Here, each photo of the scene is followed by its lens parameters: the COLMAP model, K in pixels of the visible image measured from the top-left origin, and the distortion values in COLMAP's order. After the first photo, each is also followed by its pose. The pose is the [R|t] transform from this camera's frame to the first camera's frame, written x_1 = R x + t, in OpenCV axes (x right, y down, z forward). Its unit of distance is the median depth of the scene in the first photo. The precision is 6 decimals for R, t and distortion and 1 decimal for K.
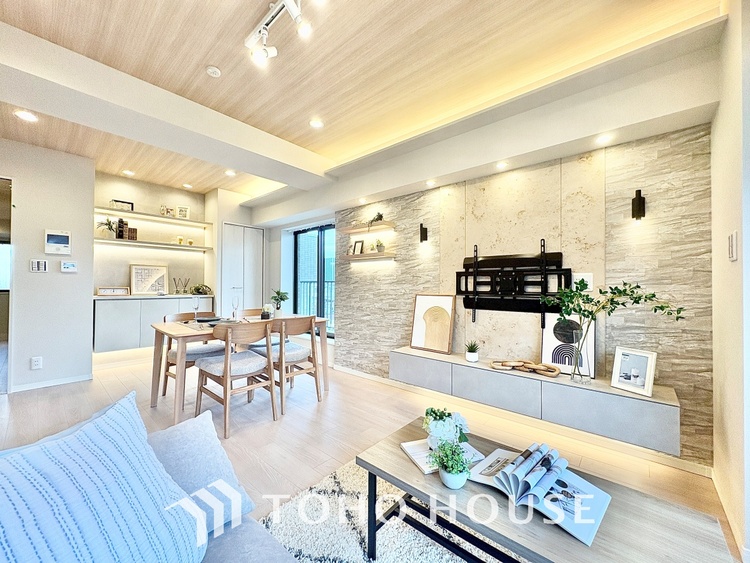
lens RADIAL K [[298.1, 0, 375.5], [0, 298.1, 281.5], [0, 0, 1]] dist [-0.000520, -0.000073]
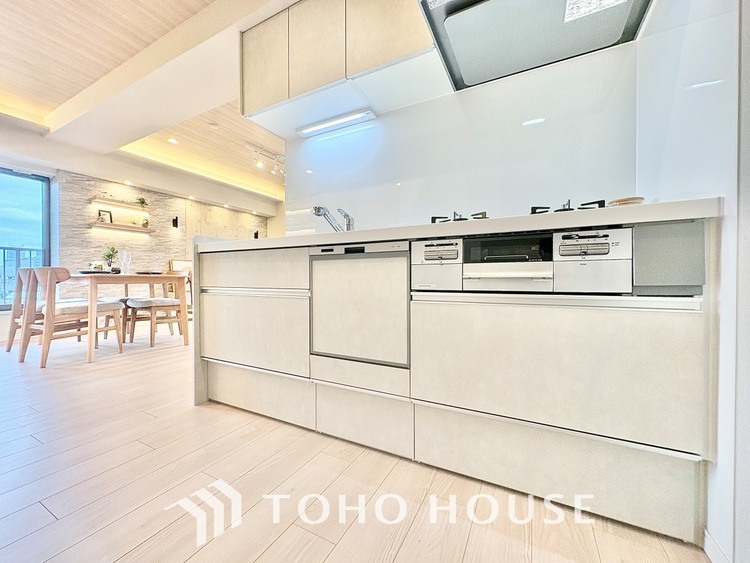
lens RADIAL K [[298.1, 0, 375.5], [0, 298.1, 281.5], [0, 0, 1]] dist [-0.000520, -0.000073]
pose [[-0.233301, -0.012548, 0.972324, -1.856416], [-0.011859, 0.999879, 0.010058, 0.145486], [-0.972332, -0.009184, -0.233421, 0.345226]]
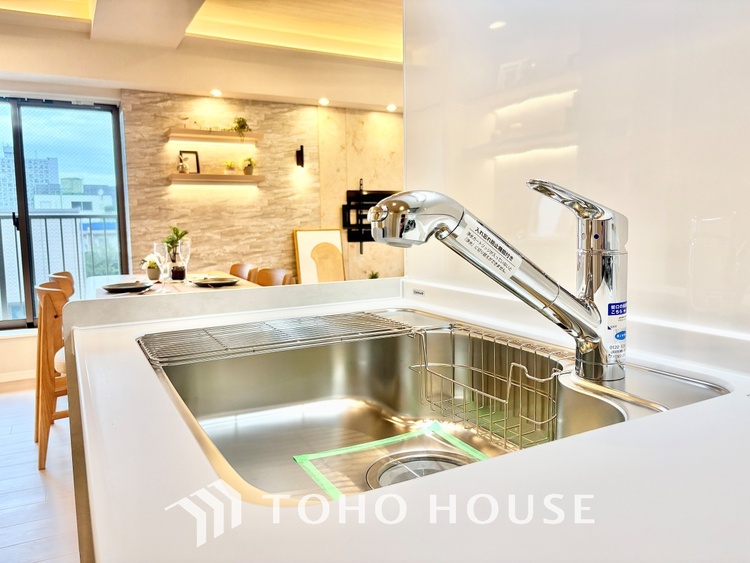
lens RADIAL K [[569.7, 0, 375.0], [0, 569.7, 281.5], [0, 0, 1]] dist [0.014001, -0.009217]
pose [[0.353524, -0.109101, 0.929041, -1.429219], [0.005814, 0.993412, 0.114448, 0.005217], [-0.935407, -0.035059, 0.351830, 0.248785]]
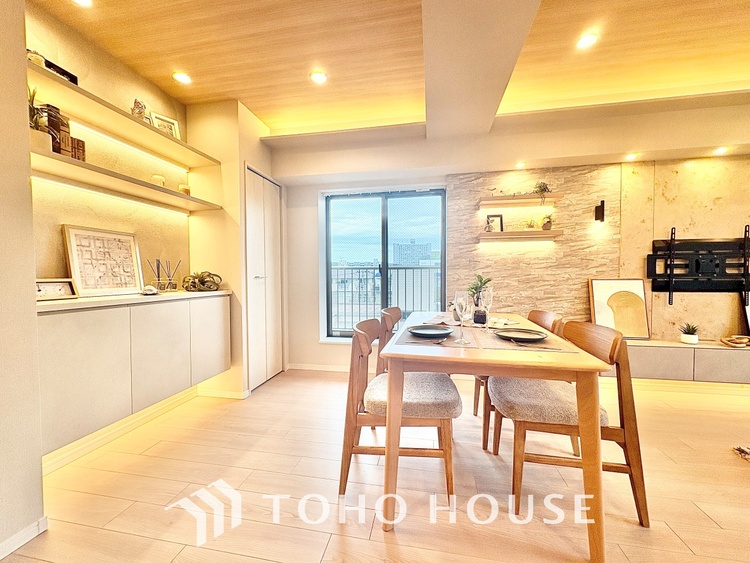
lens RADIAL K [[300.2, 0, 376.9], [0, 300.2, 282.4], [0, 0, 1]] dist [0.001200, 0.000360]
pose [[0.860591, -0.025023, 0.508682, -0.987411], [0.005221, 0.999173, 0.040319, 0.014351], [-0.509270, -0.032042, 0.860010, 0.607923]]
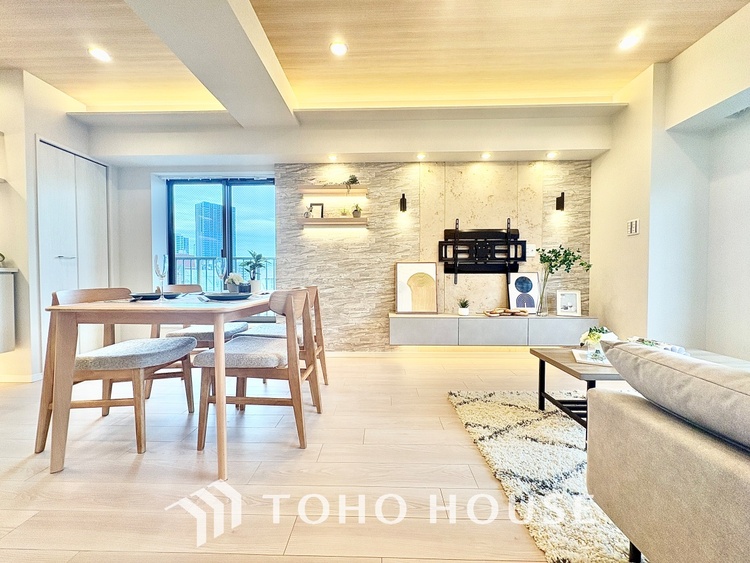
lens RADIAL K [[298.1, 0, 375.5], [0, 298.1, 281.5], [0, 0, 1]] dist [-0.000520, -0.000073]
pose [[0.769496, -0.021755, 0.638281, -0.643789], [-0.001577, 0.999352, 0.035963, 0.080185], [-0.638650, -0.028680, 0.768963, 0.279353]]
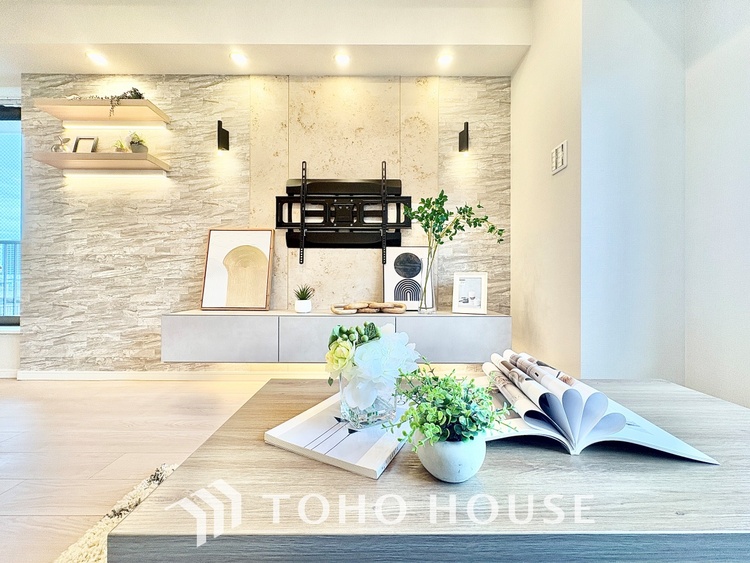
lens RADIAL K [[298.1, 0, 375.5], [0, 298.1, 281.5], [0, 0, 1]] dist [-0.000520, -0.000073]
pose [[0.748895, -0.001041, 0.662688, -0.027322], [-0.007049, 0.999930, 0.009537, 0.165026], [-0.662651, -0.011814, 0.748835, 0.300087]]
